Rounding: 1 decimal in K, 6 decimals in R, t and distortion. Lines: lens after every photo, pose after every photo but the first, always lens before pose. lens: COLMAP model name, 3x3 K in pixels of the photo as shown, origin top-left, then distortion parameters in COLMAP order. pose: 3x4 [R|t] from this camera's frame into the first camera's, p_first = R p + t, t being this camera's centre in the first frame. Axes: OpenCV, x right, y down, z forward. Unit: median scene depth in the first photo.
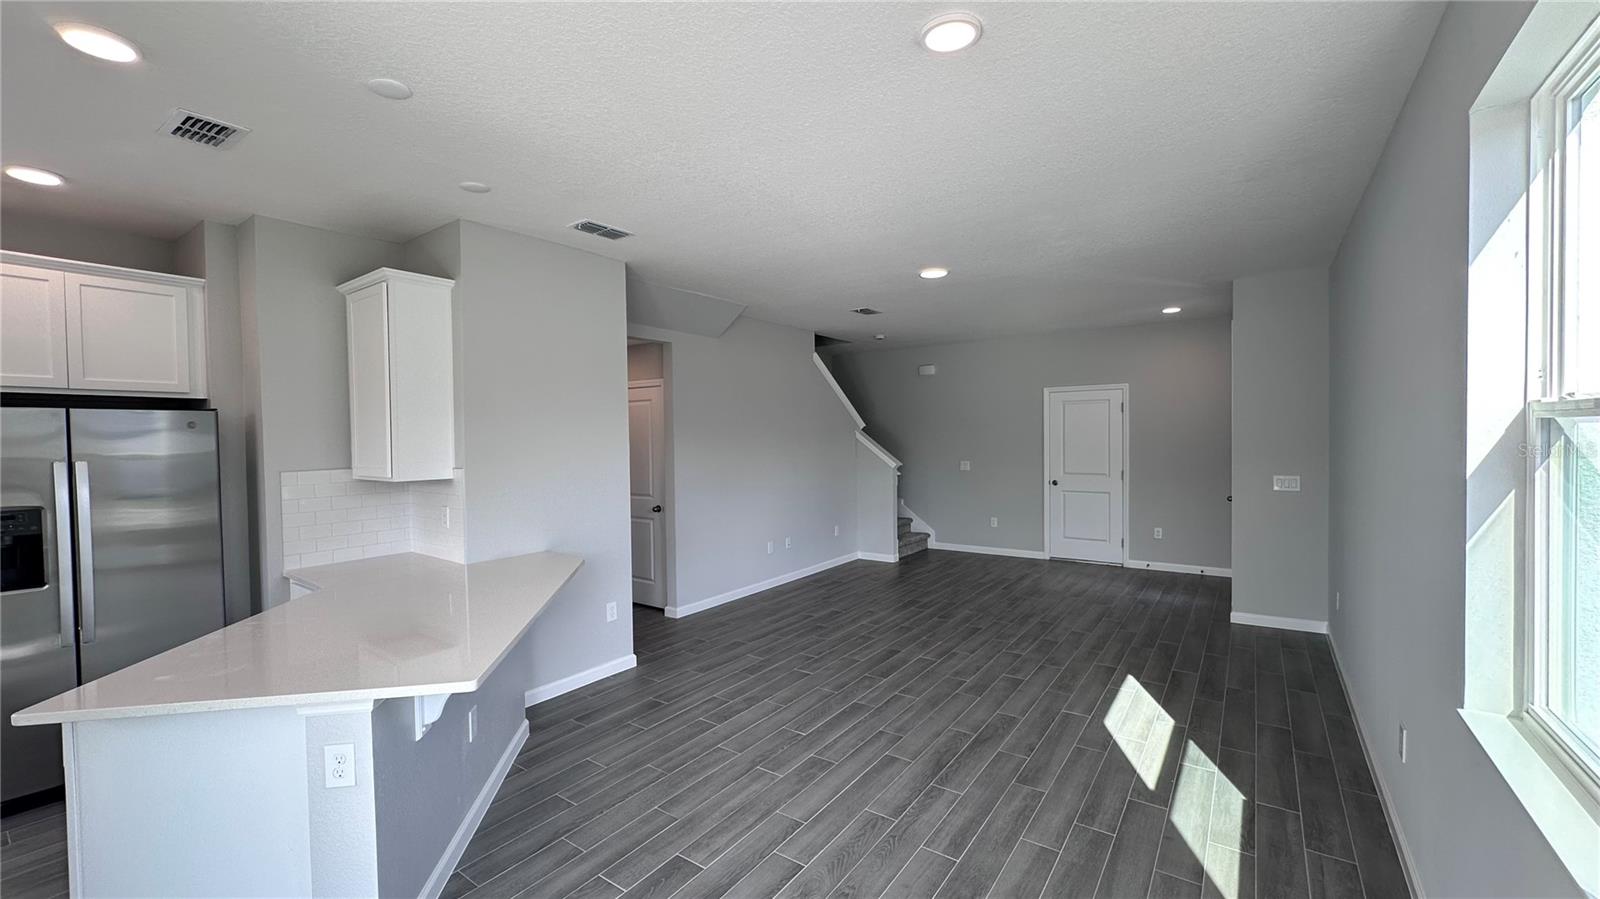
lens RADIAL K [[640.5, 0, 800.0], [0, 640.5, 449.5], [0, 0, 1]] dist [-0.000910, 0.000164]
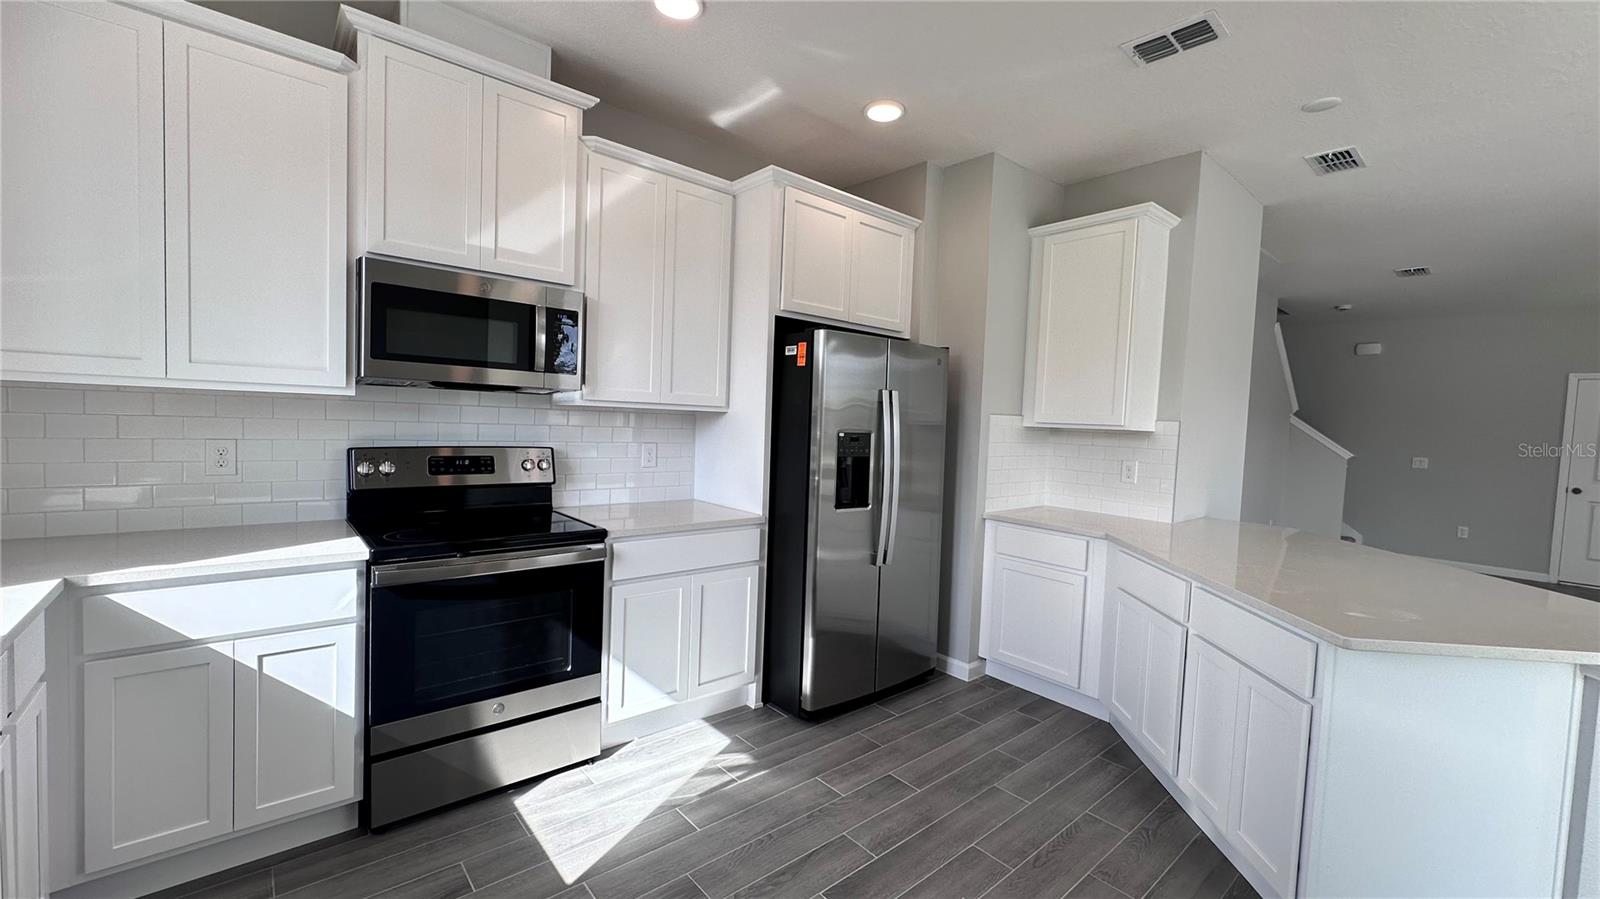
lens RADIAL K [[640.5, 0, 800.0], [0, 640.5, 449.5], [0, 0, 1]] dist [-0.000910, 0.000164]
pose [[0.970551, 0.065430, -0.231840, -0.788428], [-0.059827, 0.997723, 0.031126, 0.070172], [0.233348, -0.016340, 0.972256, -0.036592]]
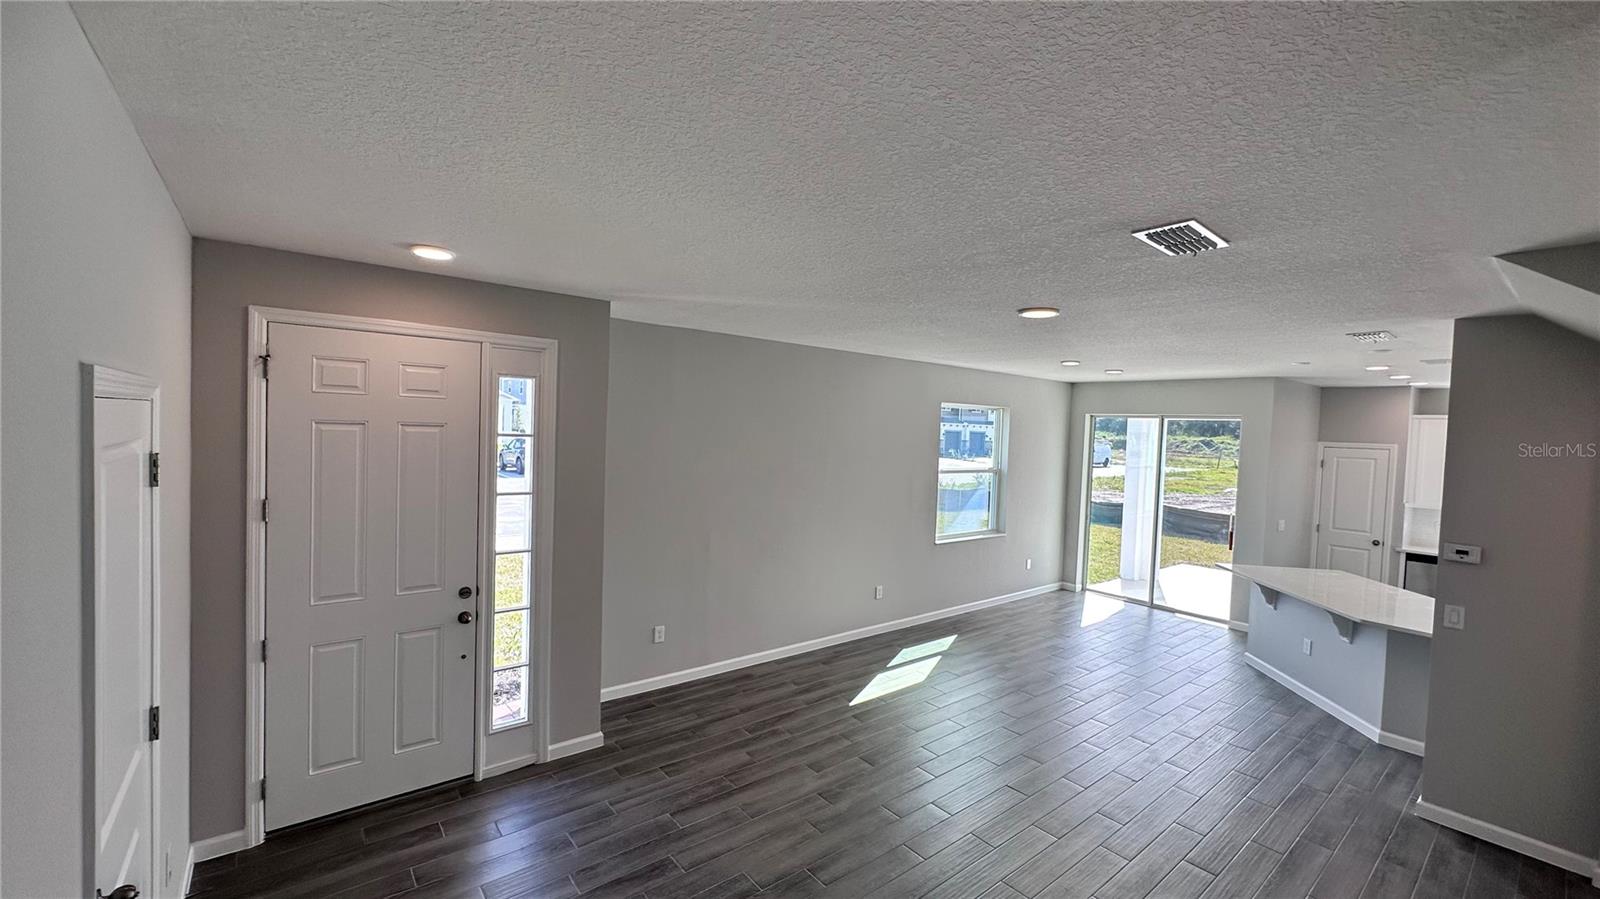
lens RADIAL K [[640.5, 0, 800.0], [0, 640.5, 449.5], [0, 0, 1]] dist [-0.000910, 0.000164]
pose [[-0.962482, -0.033336, 0.269289, 0.349434], [-0.019576, 0.998369, 0.053622, -0.186773], [-0.270638, 0.046339, -0.961565, 2.349307]]
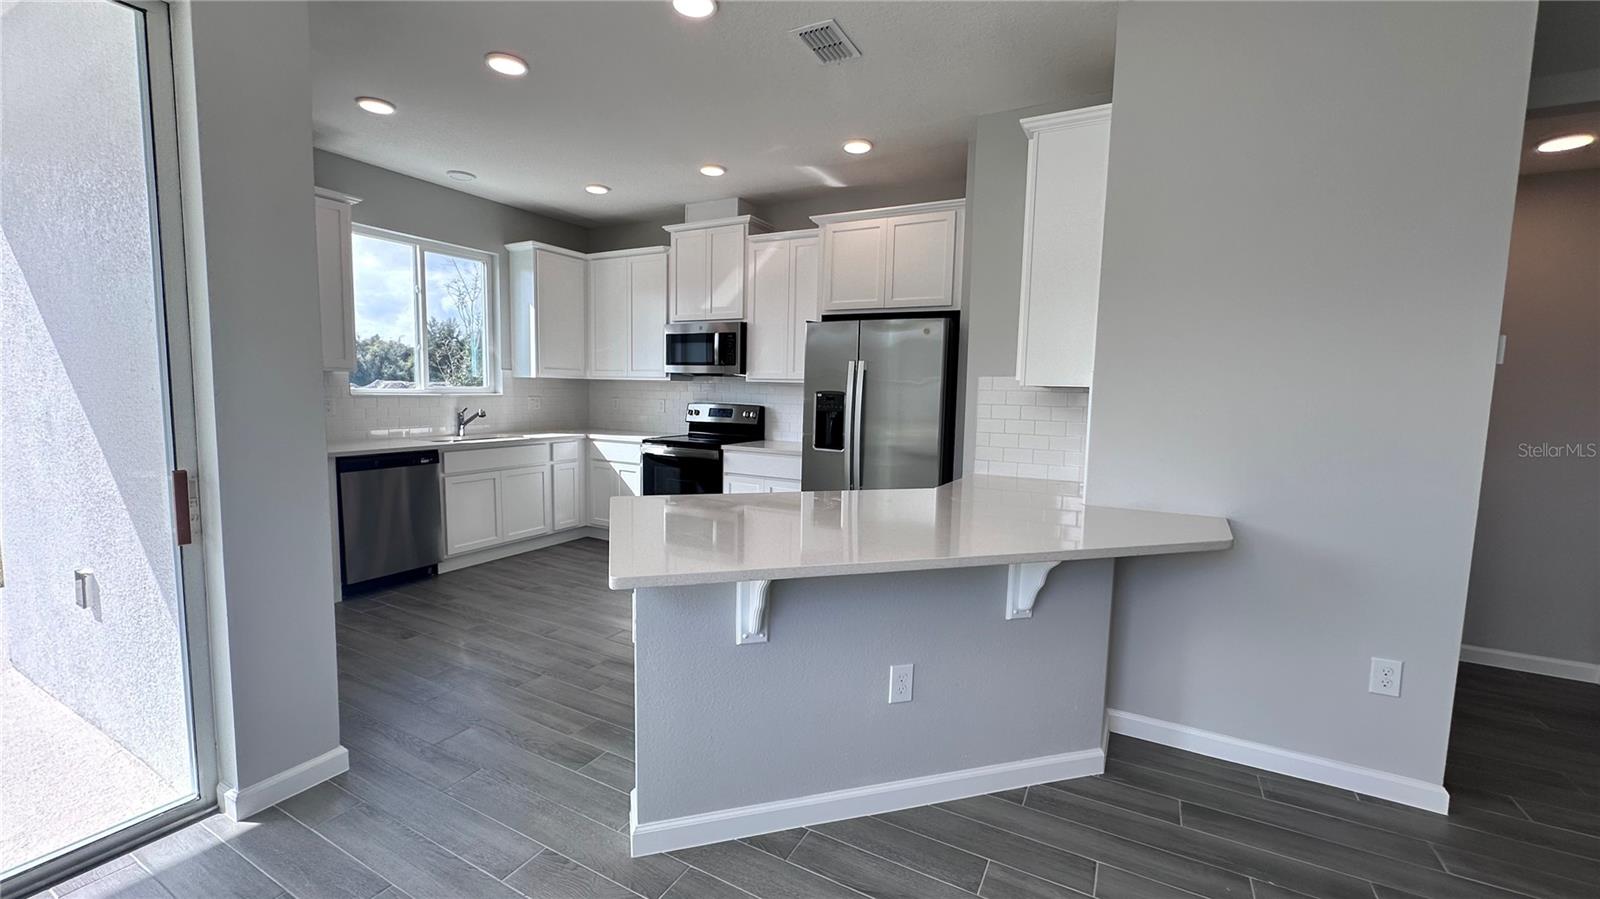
lens RADIAL K [[640.5, 0, 800.0], [0, 640.5, 449.5], [0, 0, 1]] dist [-0.000910, 0.000164]
pose [[0.117530, 0.112575, -0.986668, 0.144642], [-0.043370, 0.993188, 0.108152, 0.049087], [0.992122, 0.030081, 0.121612, 0.551589]]
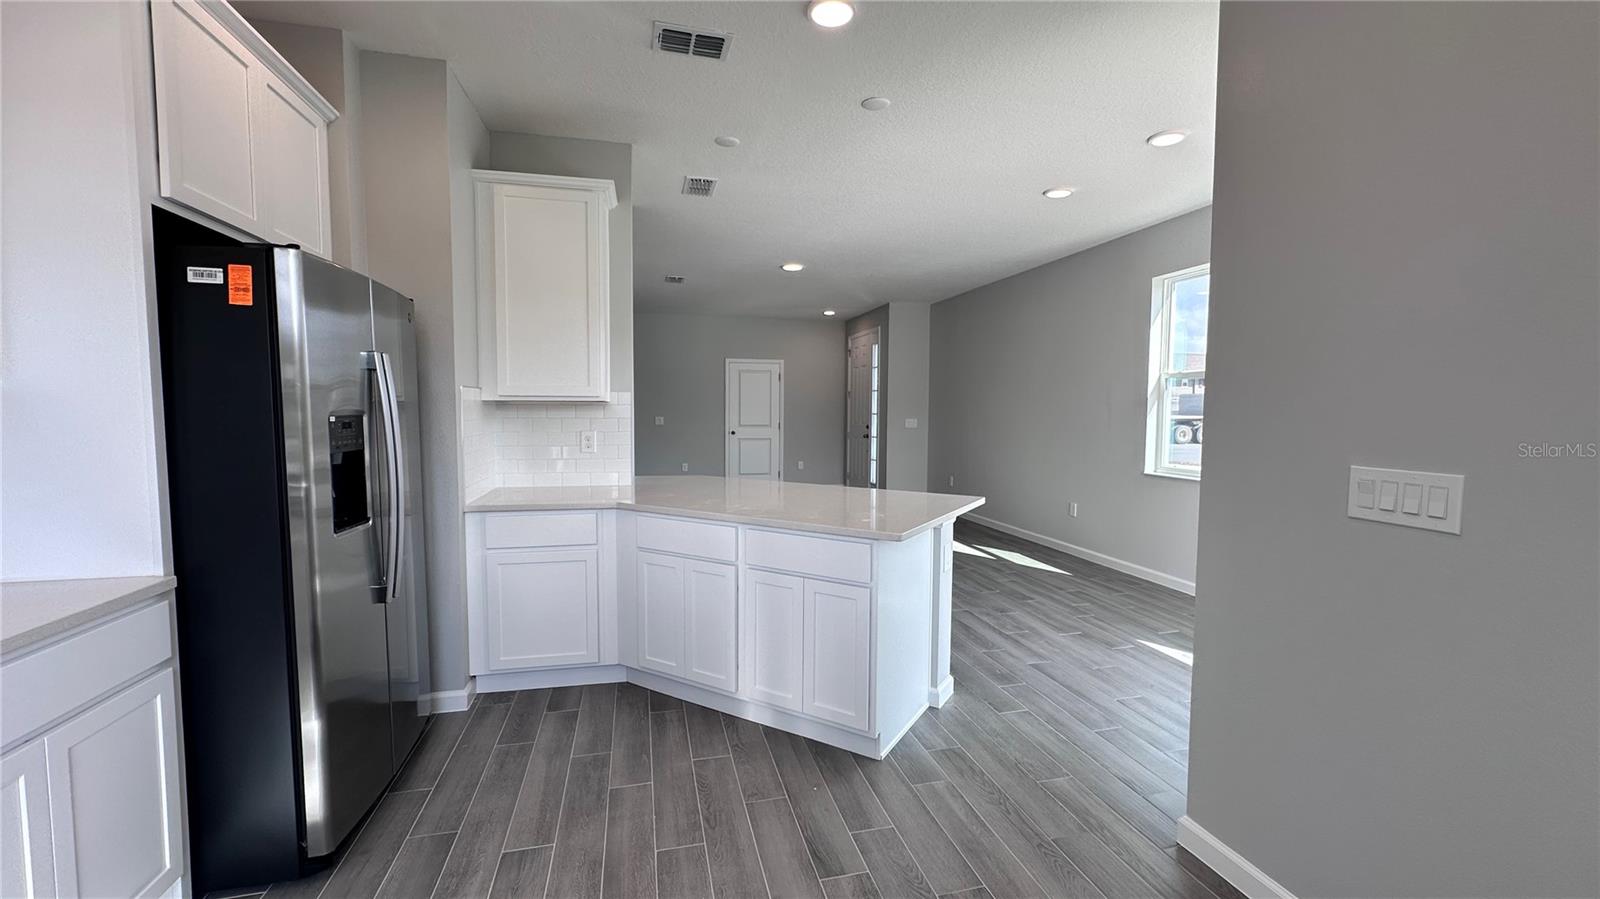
lens RADIAL K [[640.5, 0, 800.0], [0, 640.5, 449.5], [0, 0, 1]] dist [-0.000910, 0.000164]
pose [[0.648540, -0.029368, 0.760614, -1.059052], [0.000968, 0.999286, 0.037758, 0.078447], [-0.761180, -0.023751, 0.648105, 0.119701]]
